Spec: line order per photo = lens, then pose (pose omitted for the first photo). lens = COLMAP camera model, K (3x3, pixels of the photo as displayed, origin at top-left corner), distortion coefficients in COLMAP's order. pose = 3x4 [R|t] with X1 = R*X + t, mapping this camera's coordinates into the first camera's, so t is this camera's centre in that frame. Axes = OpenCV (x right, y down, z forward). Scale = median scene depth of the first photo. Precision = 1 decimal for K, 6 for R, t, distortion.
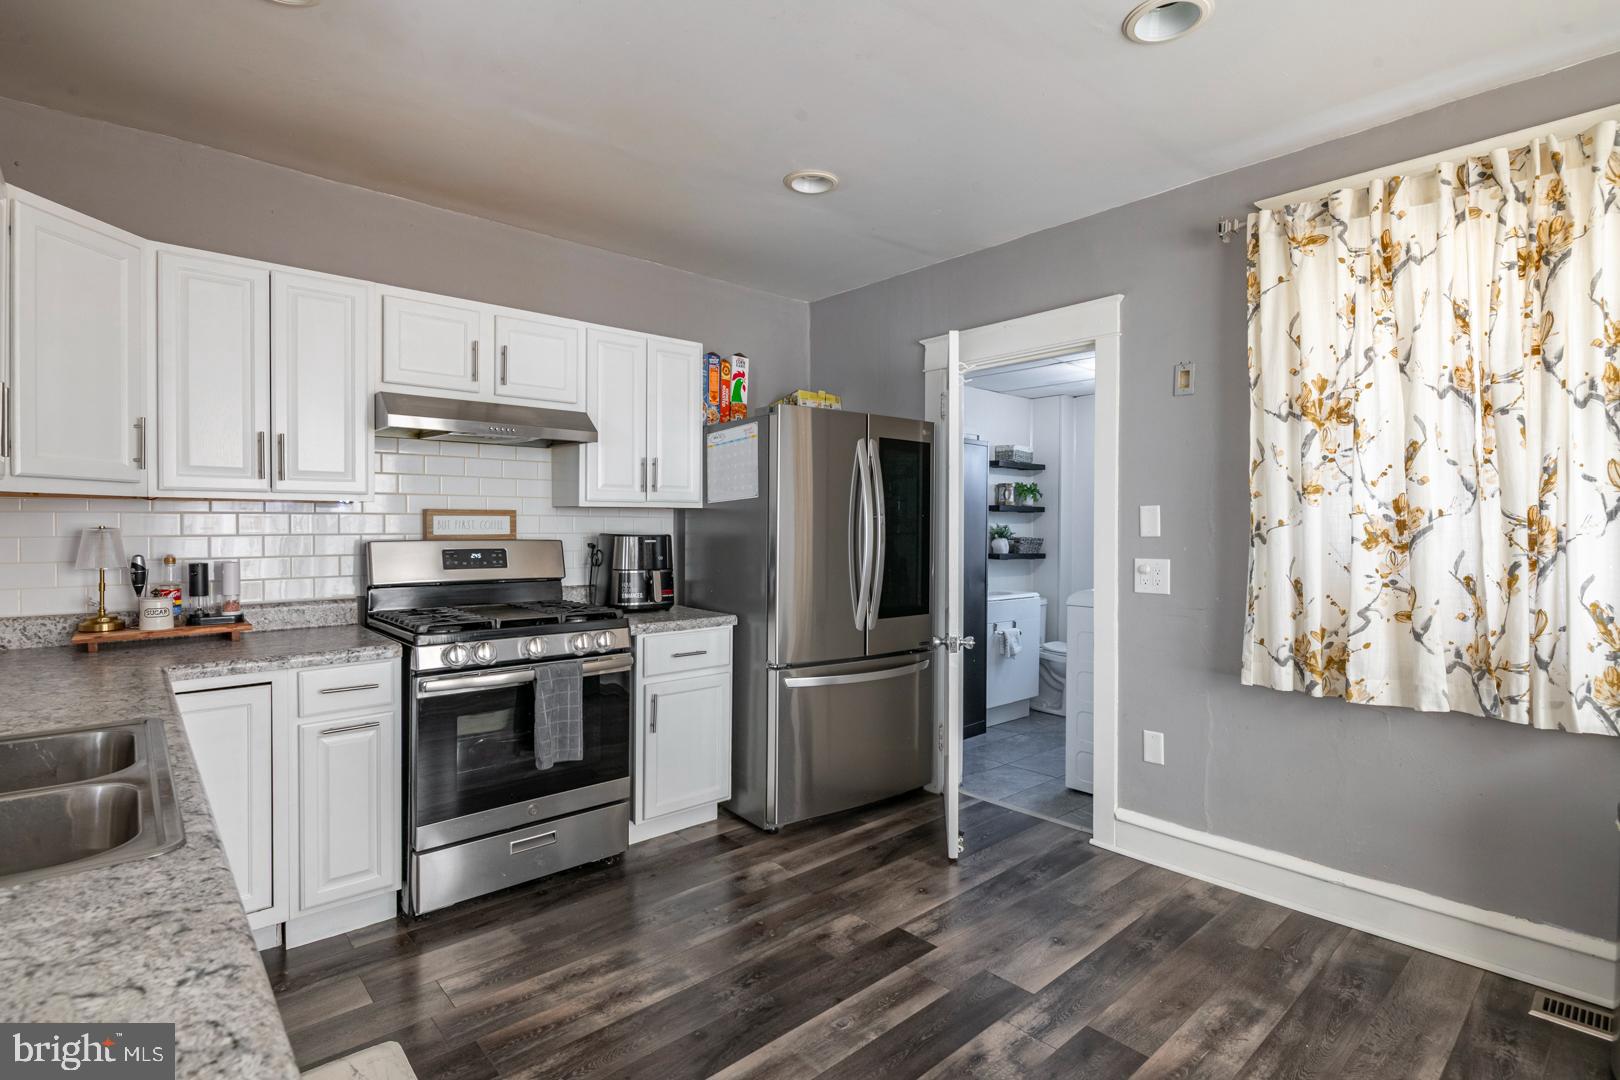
lens RADIAL K [[755.4, 0, 794.3], [0, 755.4, 533.2], [0, 0, 1]] dist [-0.004436, -0.004613]
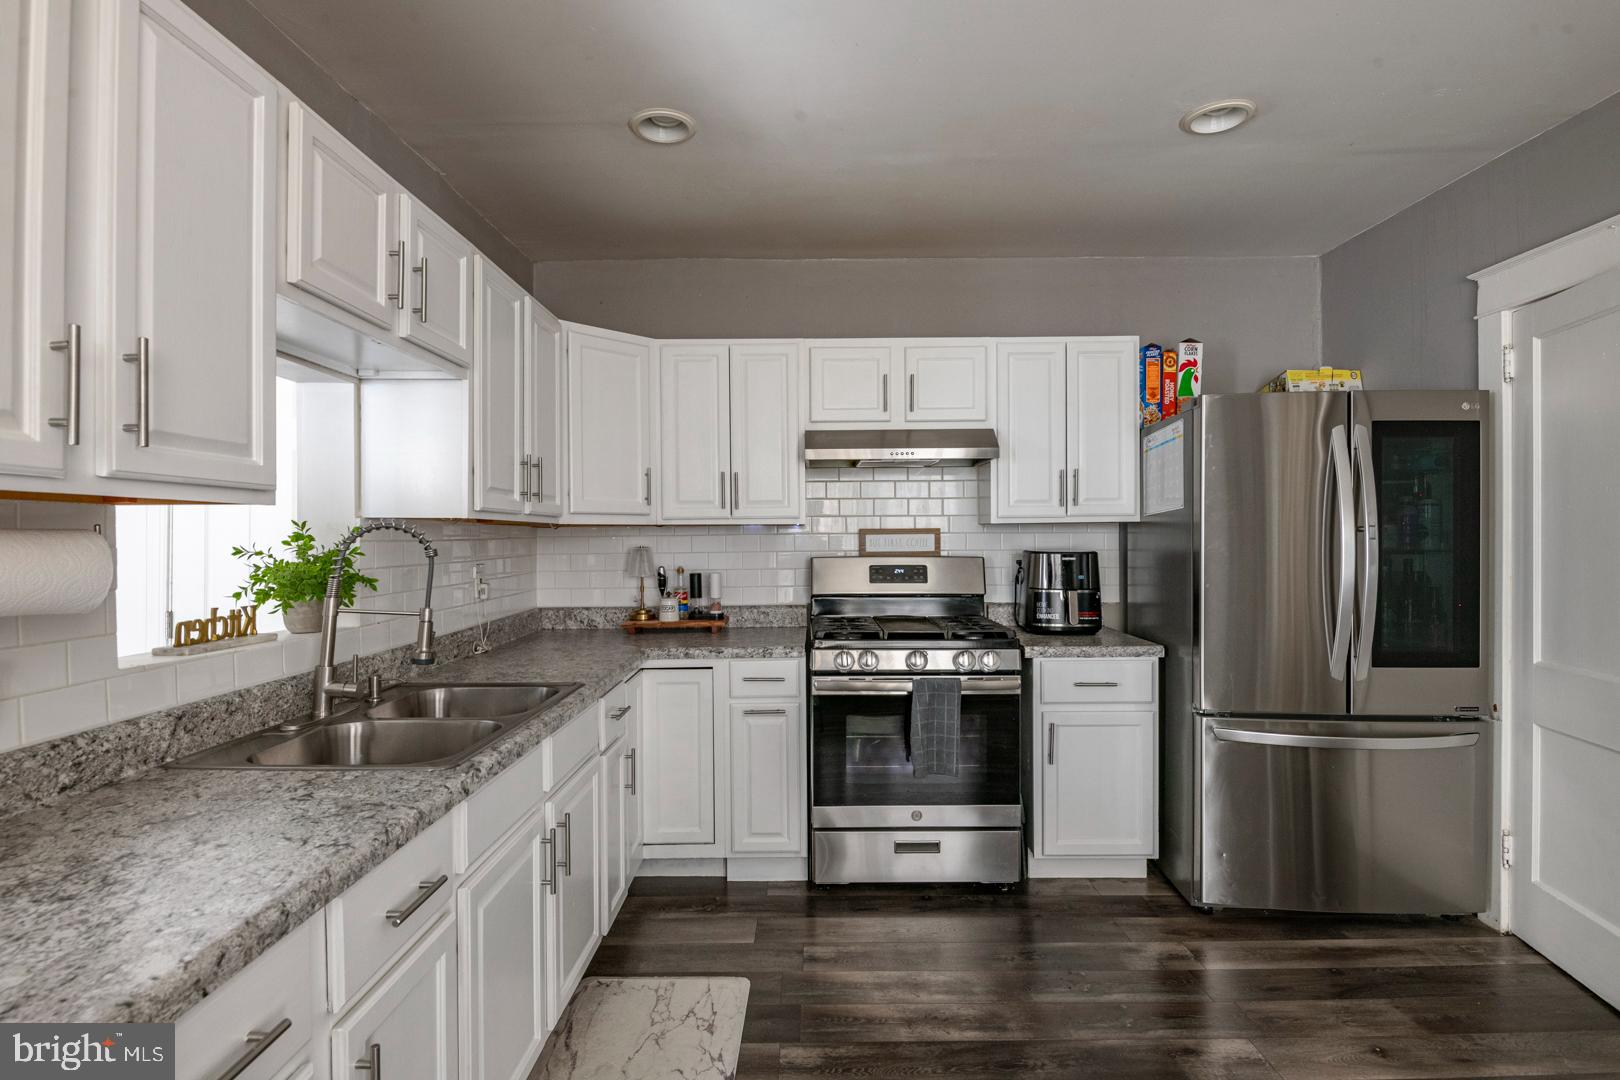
lens RADIAL K [[755.4, 0, 803.4], [0, 755.4, 545.2], [0, 0, 1]] dist [-0.004436, -0.004613]
pose [[0.758878, -0.003205, -0.651224, 0.192592], [0.001373, 0.999994, -0.003322, -0.004222], [0.651231, 0.001627, 0.758878, 0.091793]]
